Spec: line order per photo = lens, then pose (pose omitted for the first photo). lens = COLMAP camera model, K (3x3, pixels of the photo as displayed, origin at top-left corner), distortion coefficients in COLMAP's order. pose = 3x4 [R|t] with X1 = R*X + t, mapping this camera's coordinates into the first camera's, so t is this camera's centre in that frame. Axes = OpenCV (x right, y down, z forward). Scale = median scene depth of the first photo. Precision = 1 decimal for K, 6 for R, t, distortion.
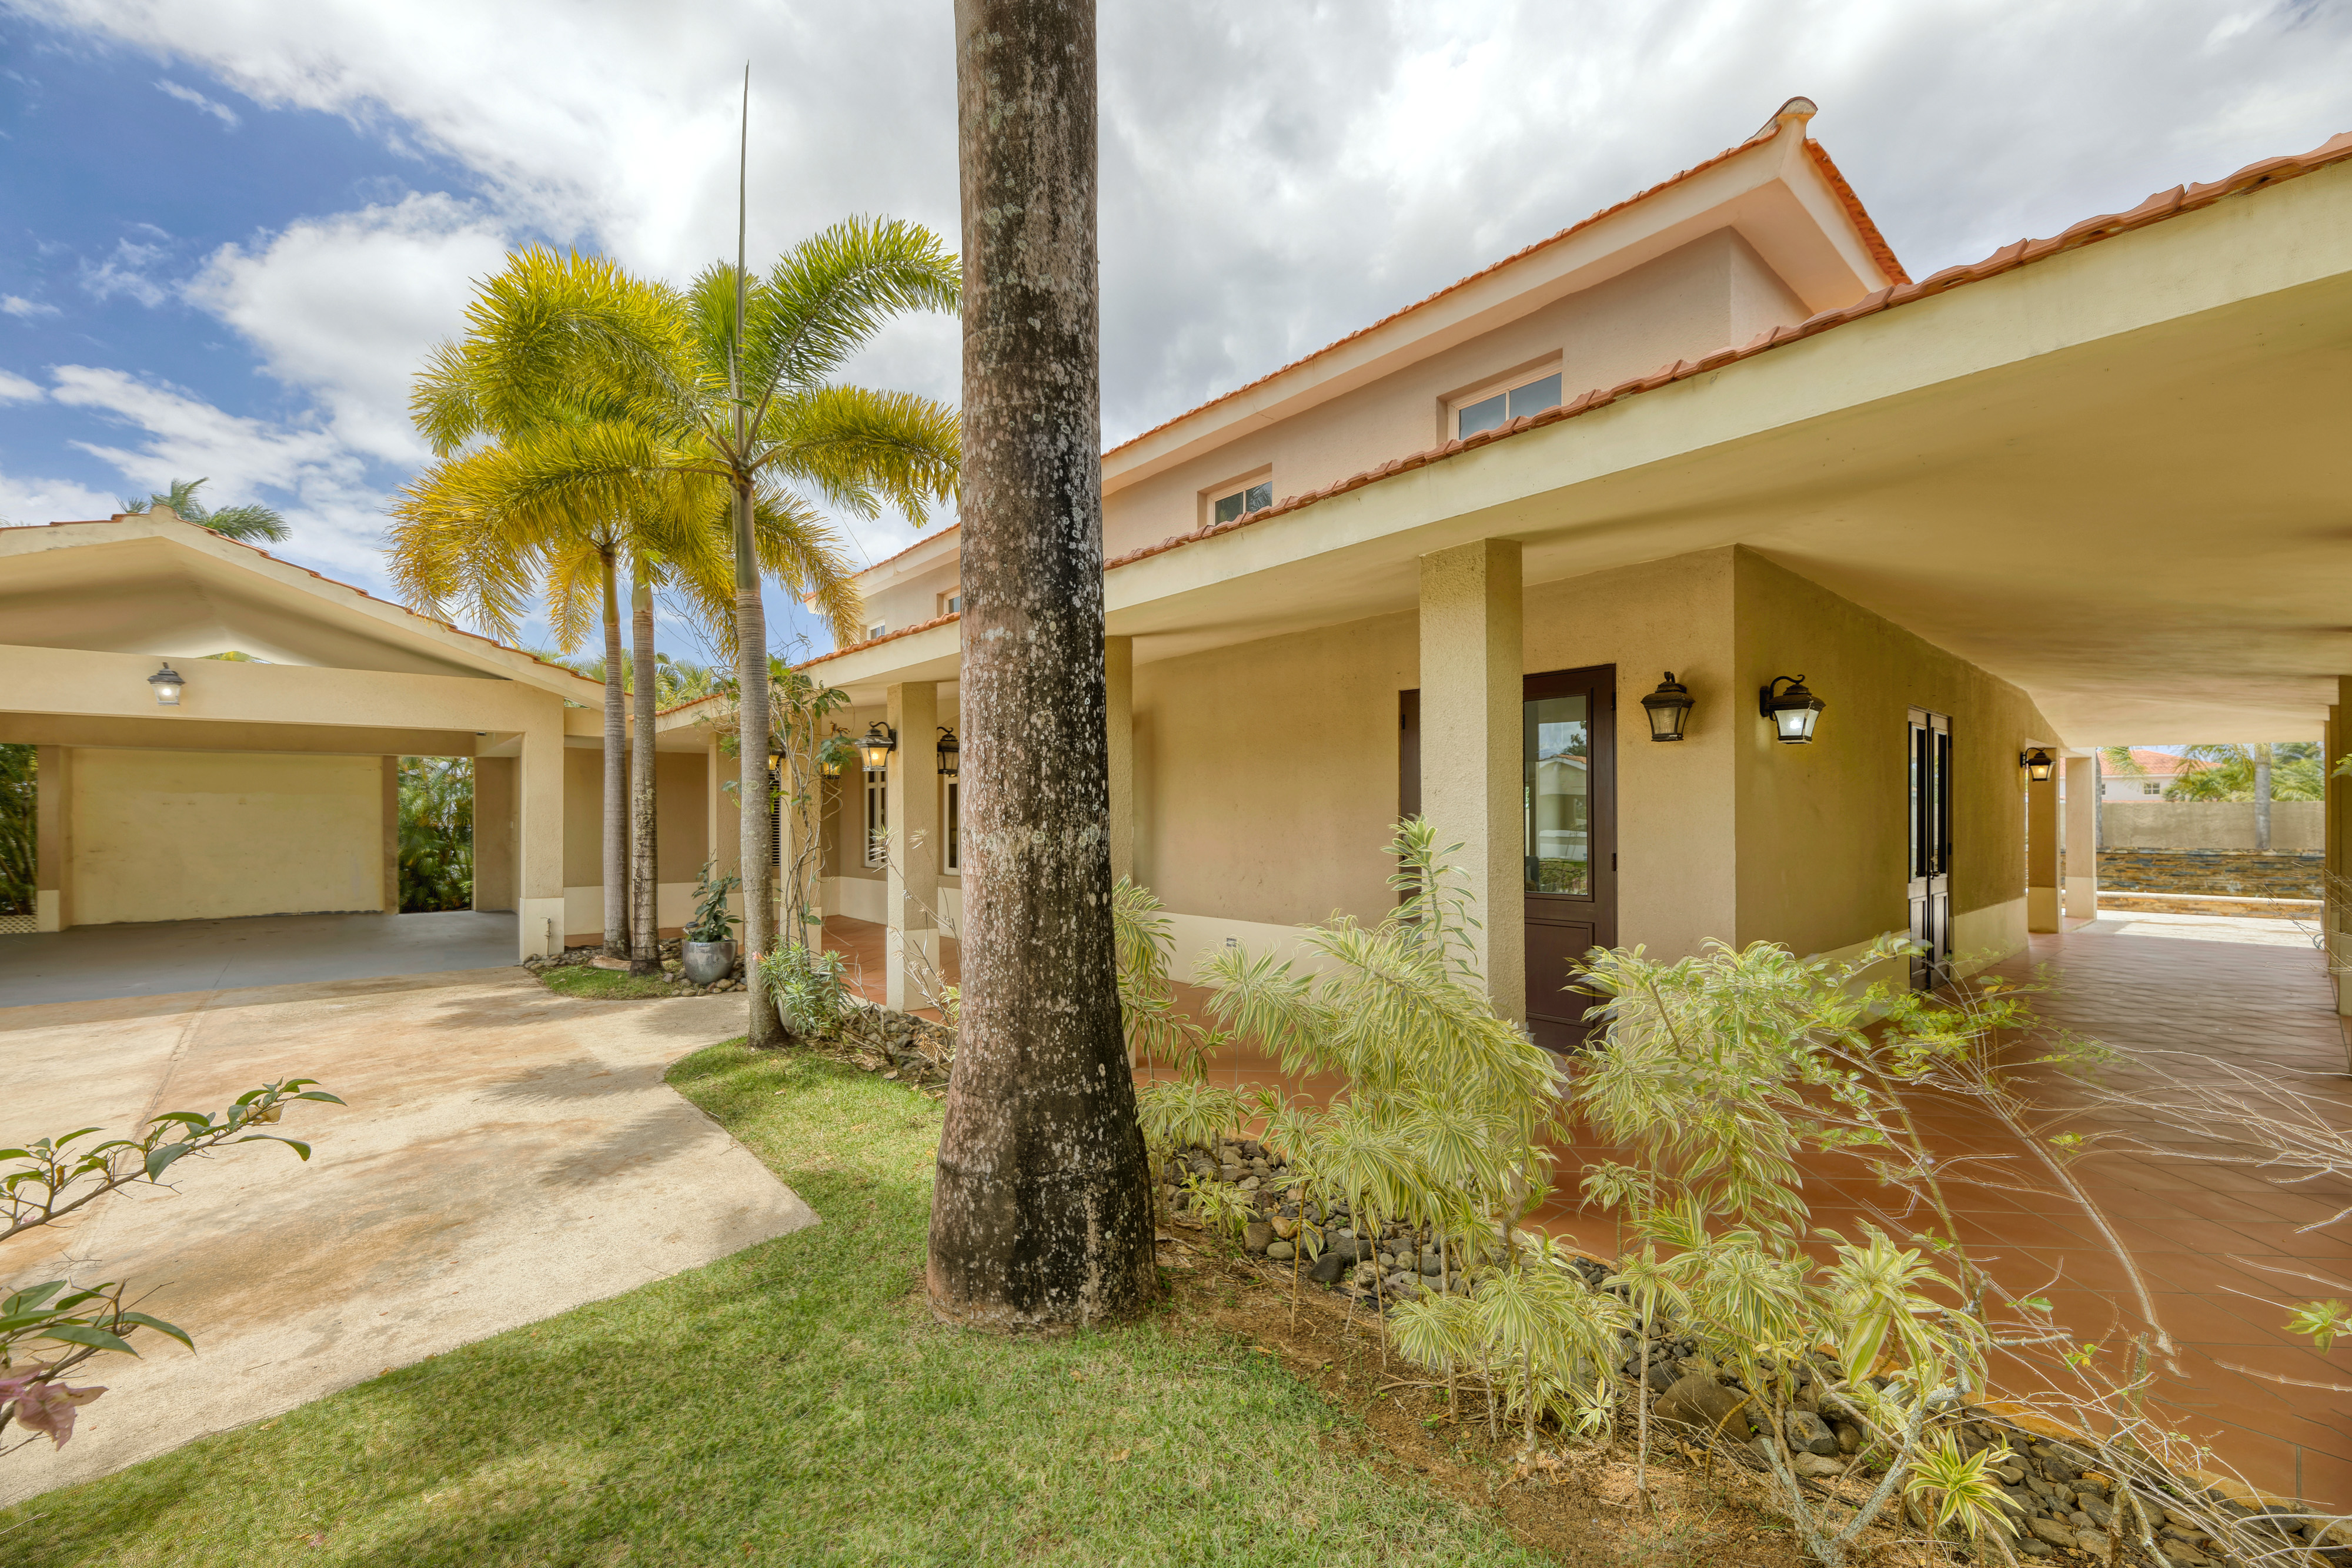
lens RADIAL K [[979.2, 0, 1176.0], [0, 979.2, 784.0], [0, 0, 1]] dist [-0.010069, -0.000004]
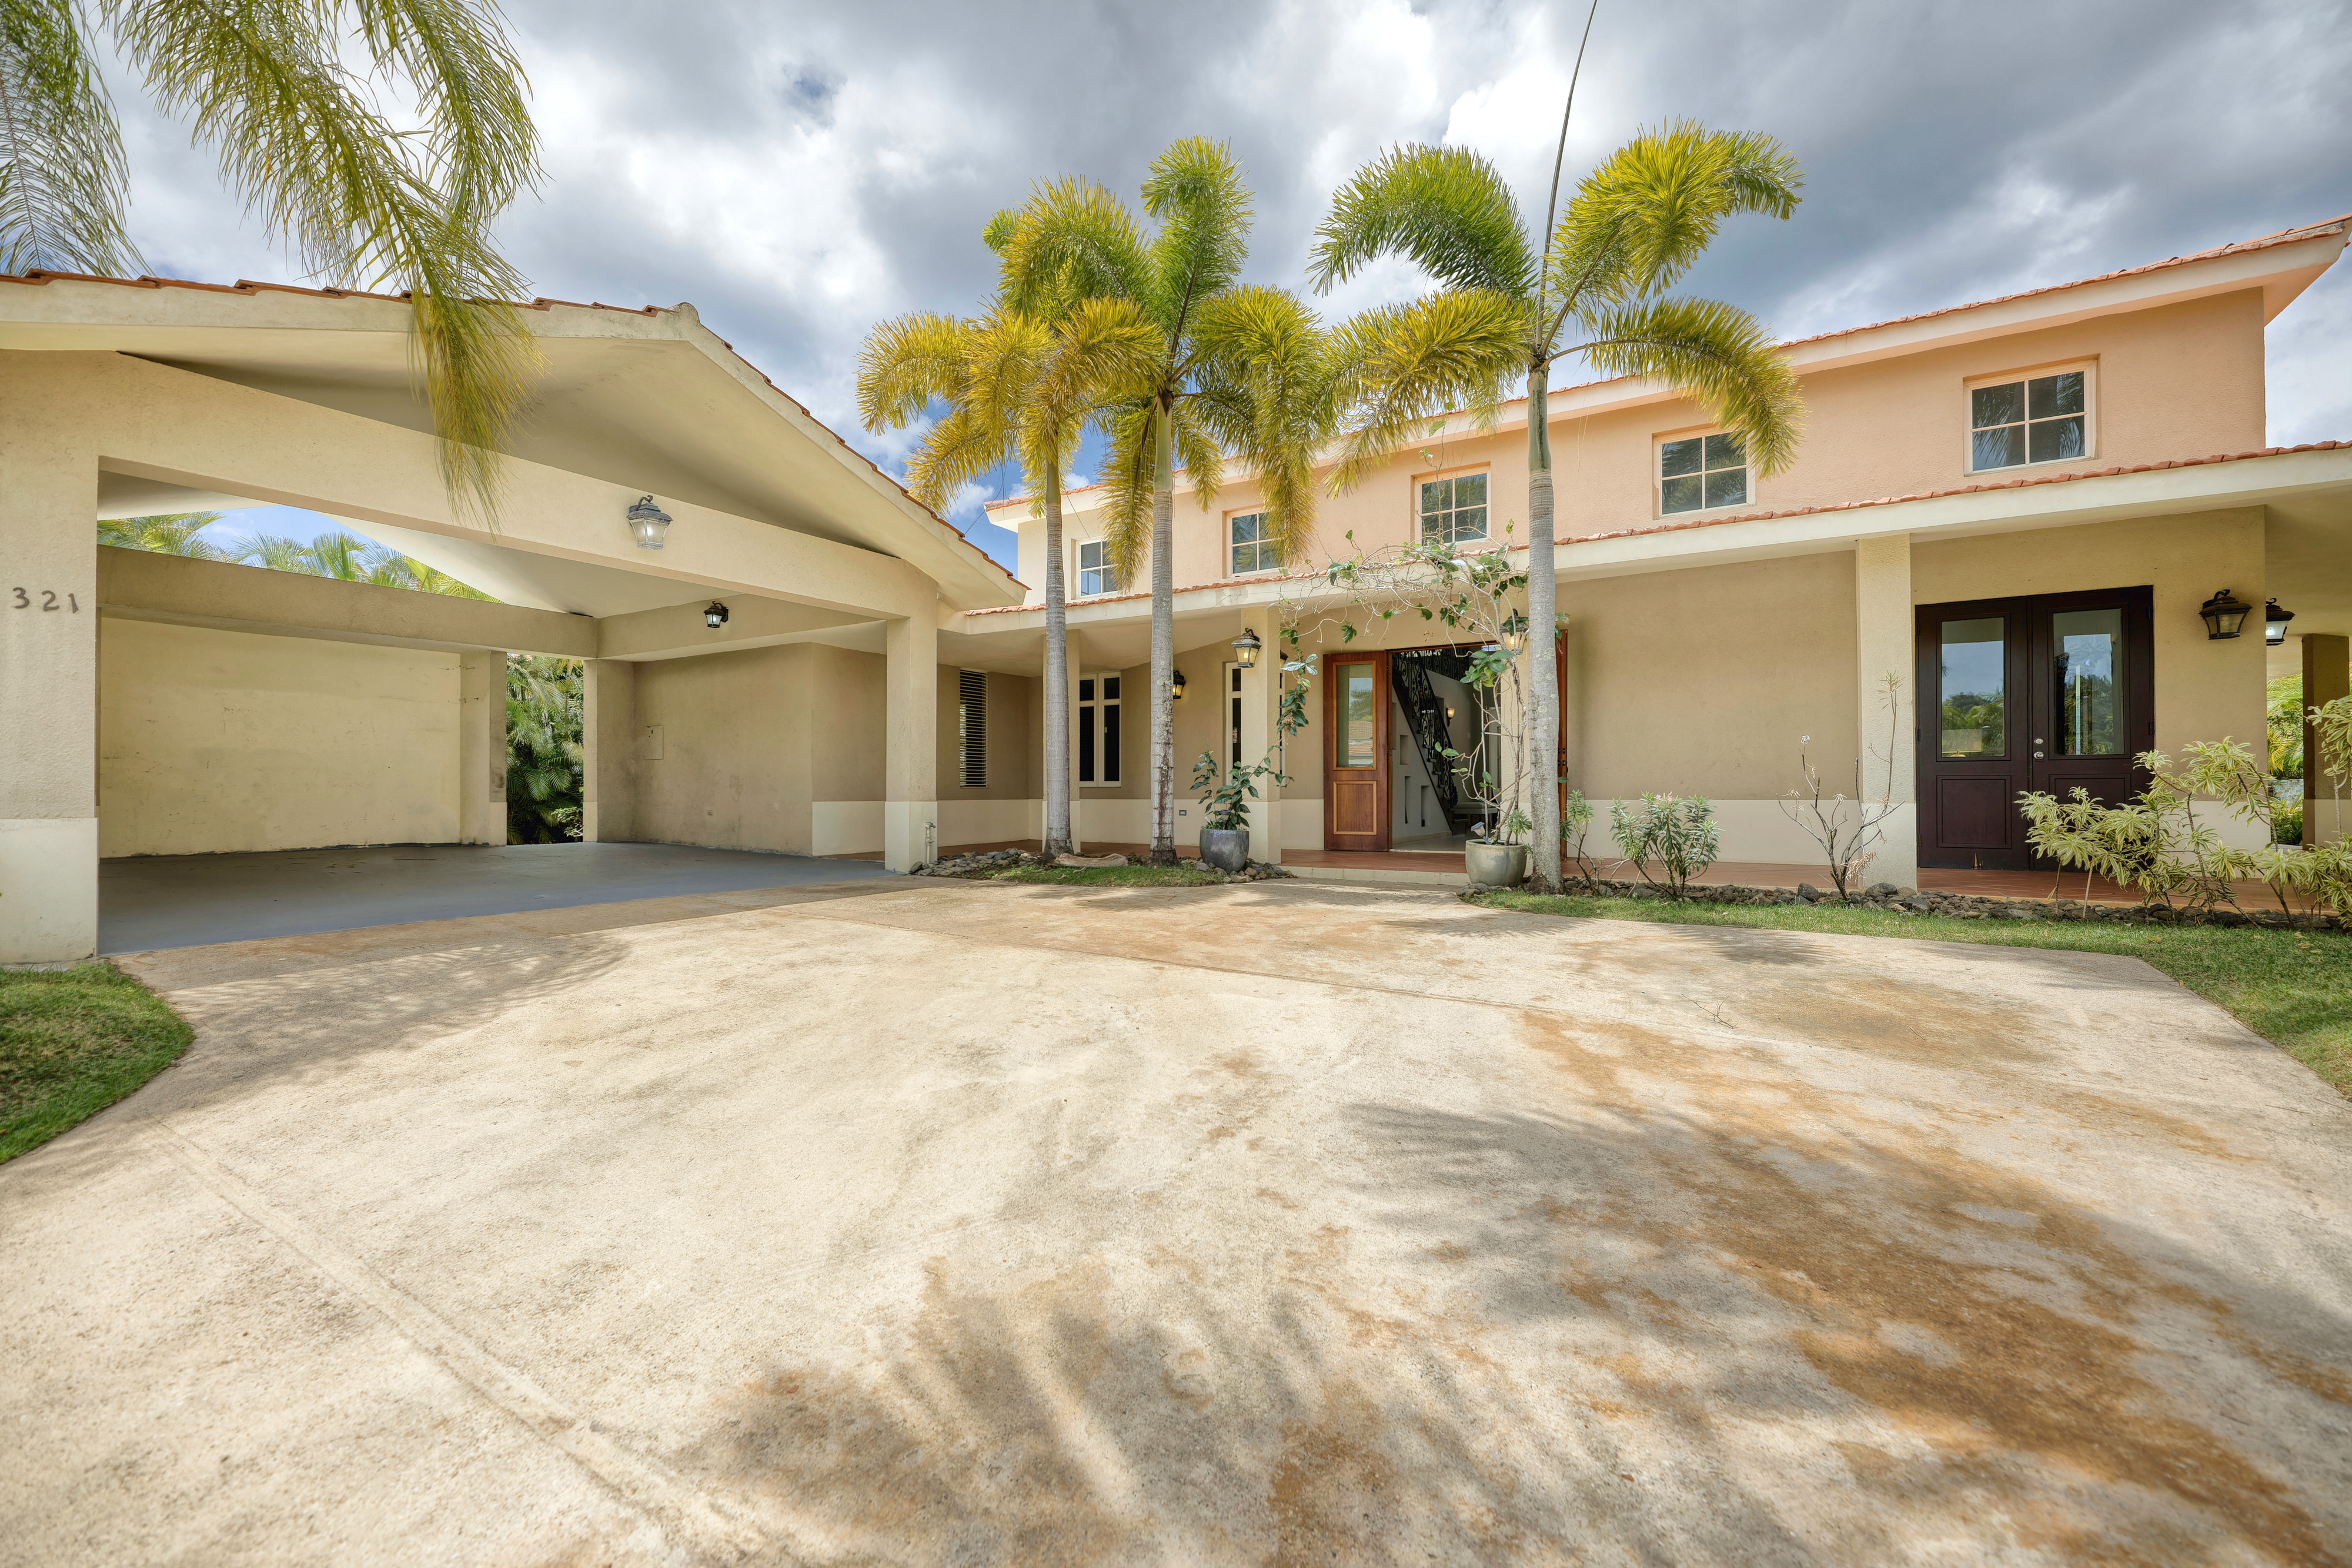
lens RADIAL K [[979.2, 0, 1176.0], [0, 979.2, 784.0], [0, 0, 1]] dist [-0.010069, -0.000004]
pose [[0.952955, 0.000033, 0.303112, -0.827207], [-0.009567, 0.999505, 0.029969, 0.084513], [-0.302961, -0.031459, 0.952483, 0.060598]]
